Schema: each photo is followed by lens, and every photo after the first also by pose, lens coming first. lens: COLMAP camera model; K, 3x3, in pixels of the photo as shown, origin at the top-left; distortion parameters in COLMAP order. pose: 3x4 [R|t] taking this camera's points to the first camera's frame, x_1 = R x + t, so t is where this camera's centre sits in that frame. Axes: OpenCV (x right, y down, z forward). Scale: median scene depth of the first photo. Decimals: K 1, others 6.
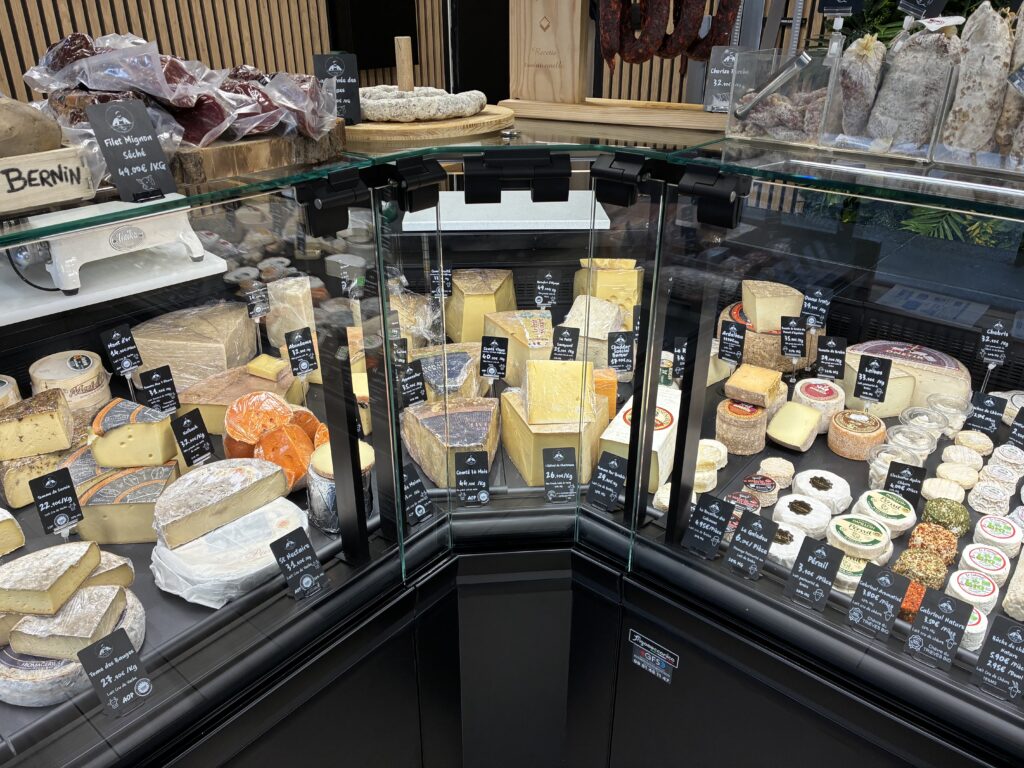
lens RADIAL K [[778.2, 0, 512.0], [0, 778.2, 384.0], [0, 0, 1]] dist [0.056371, -0.081348]
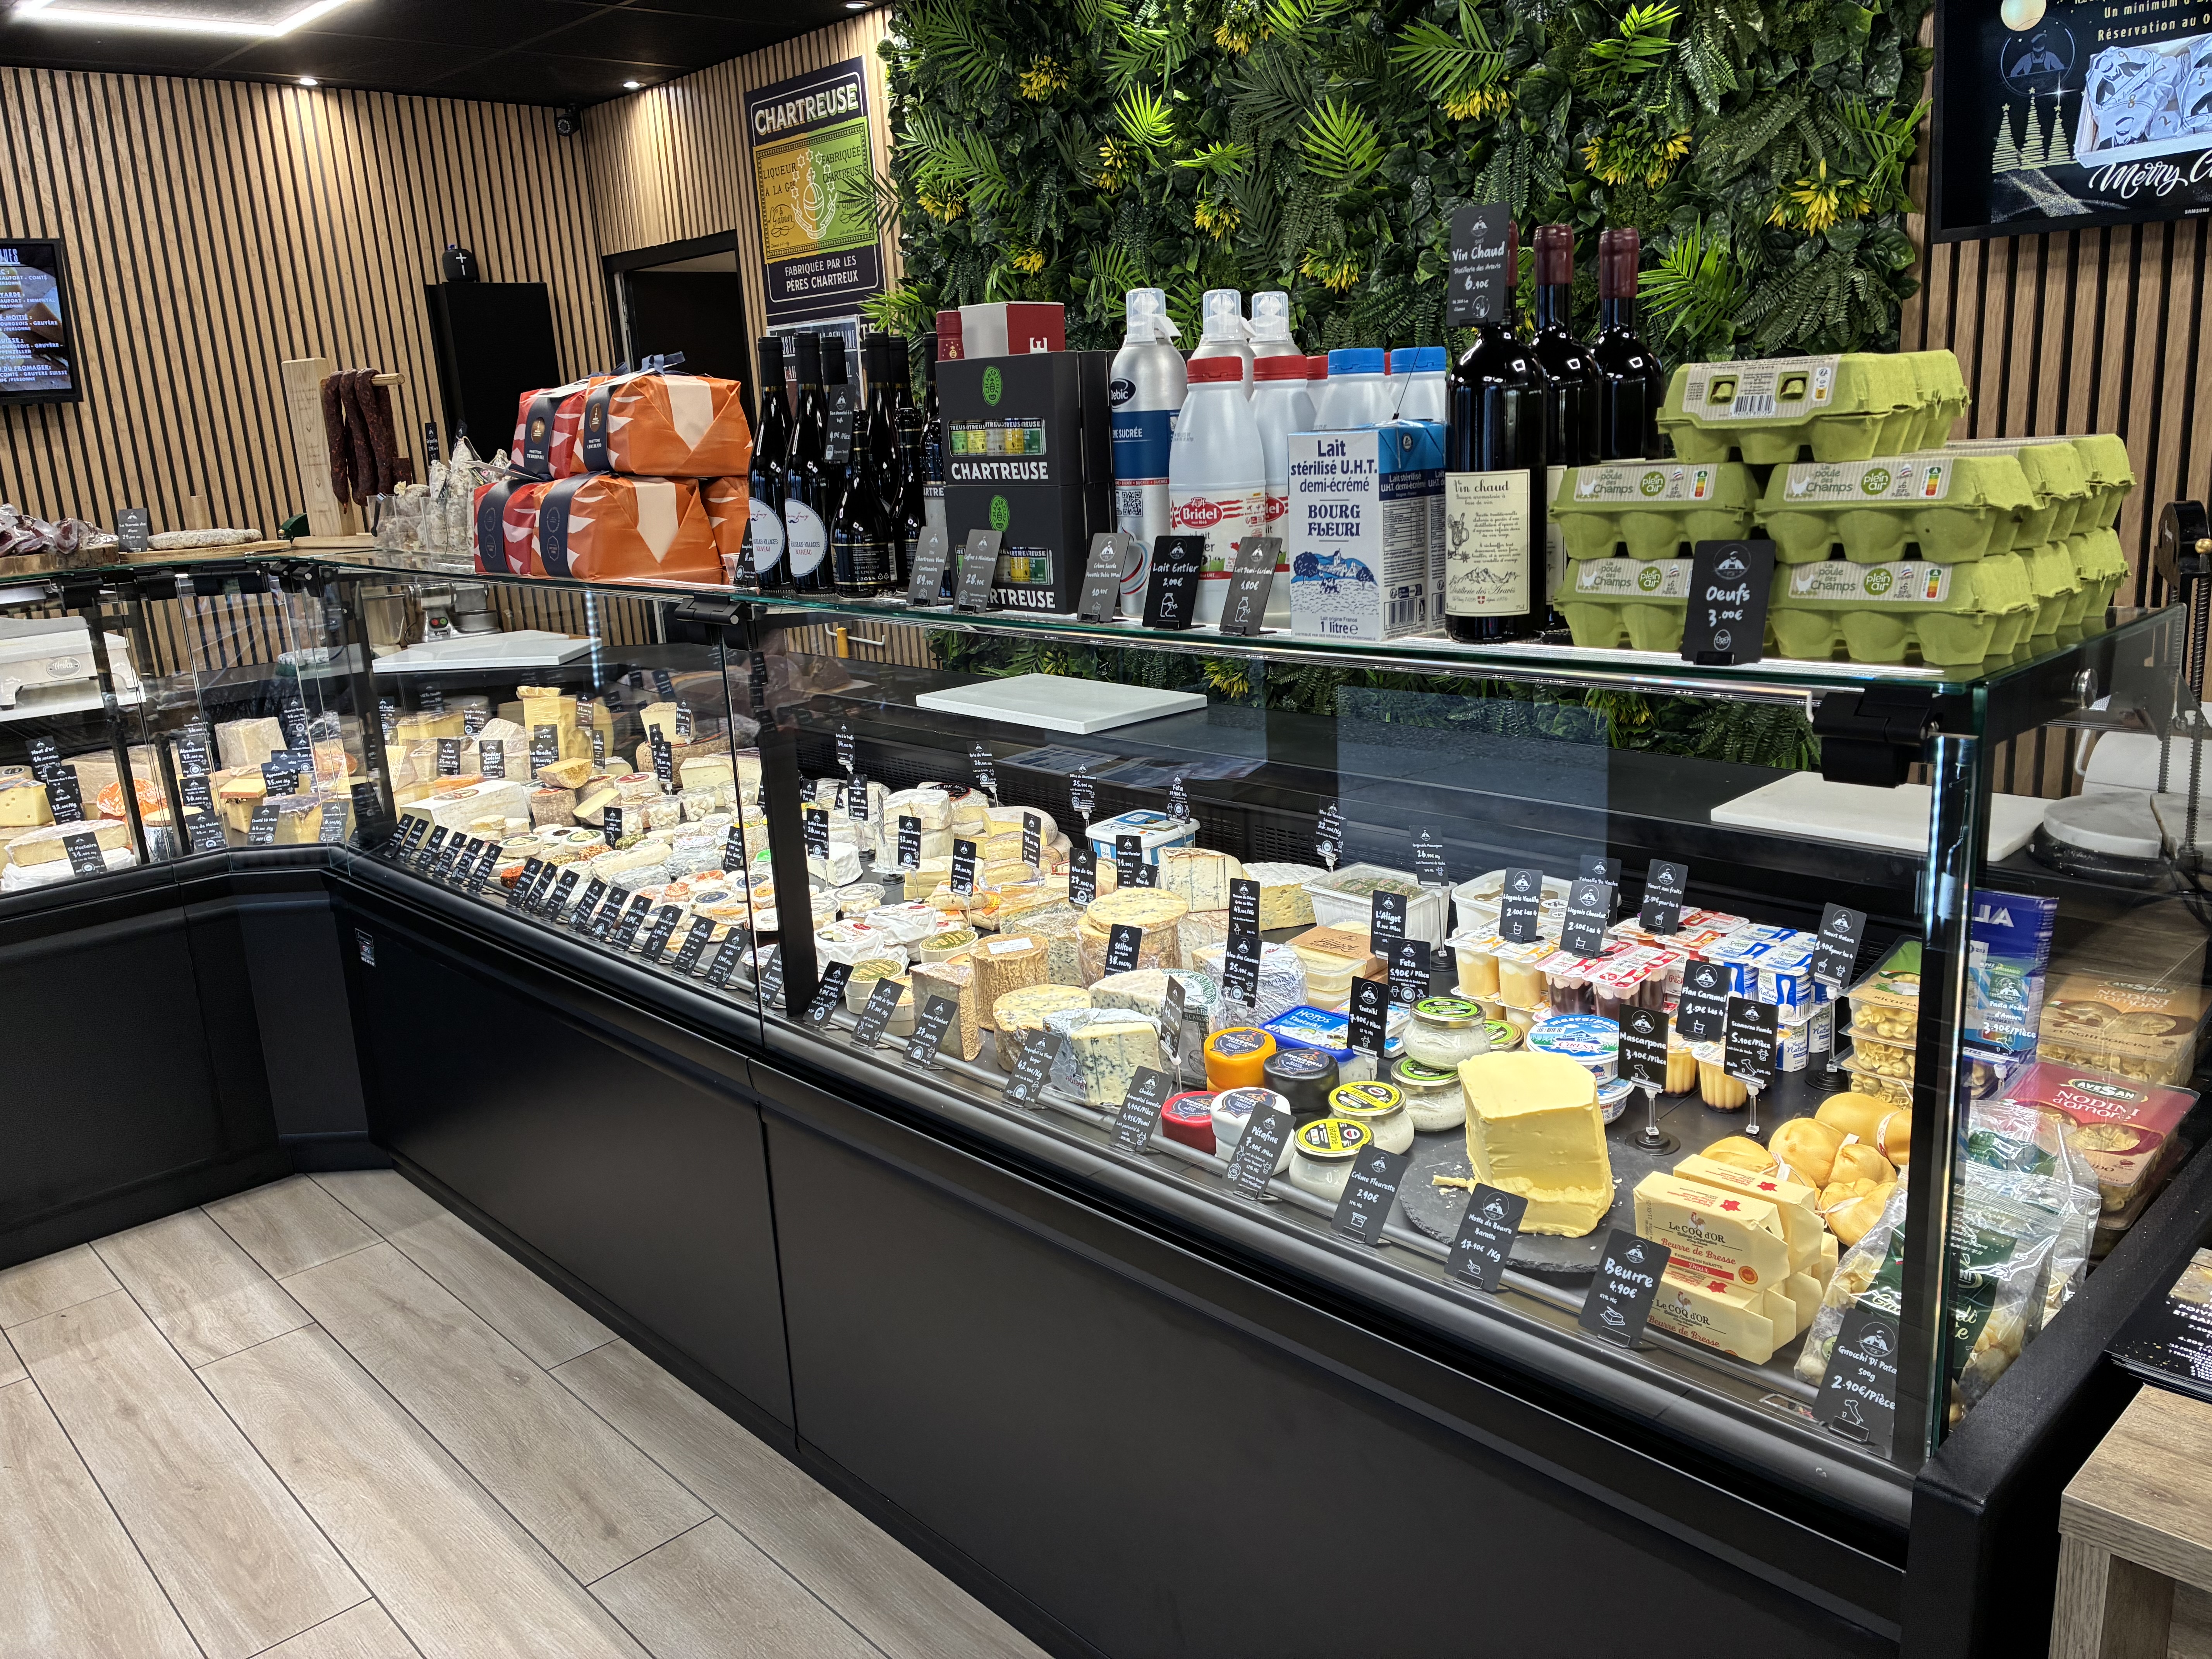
lens RADIAL K [[1681.0, 0, 1106.0], [0, 1681.0, 829.5], [0, 0, 1]] dist [0.056371, -0.081348]
pose [[0.993050, -0.031133, -0.113499, 1.720974], [0.005242, 0.975121, -0.221611, 0.795193], [0.117575, 0.219476, 0.968507, -1.574284]]
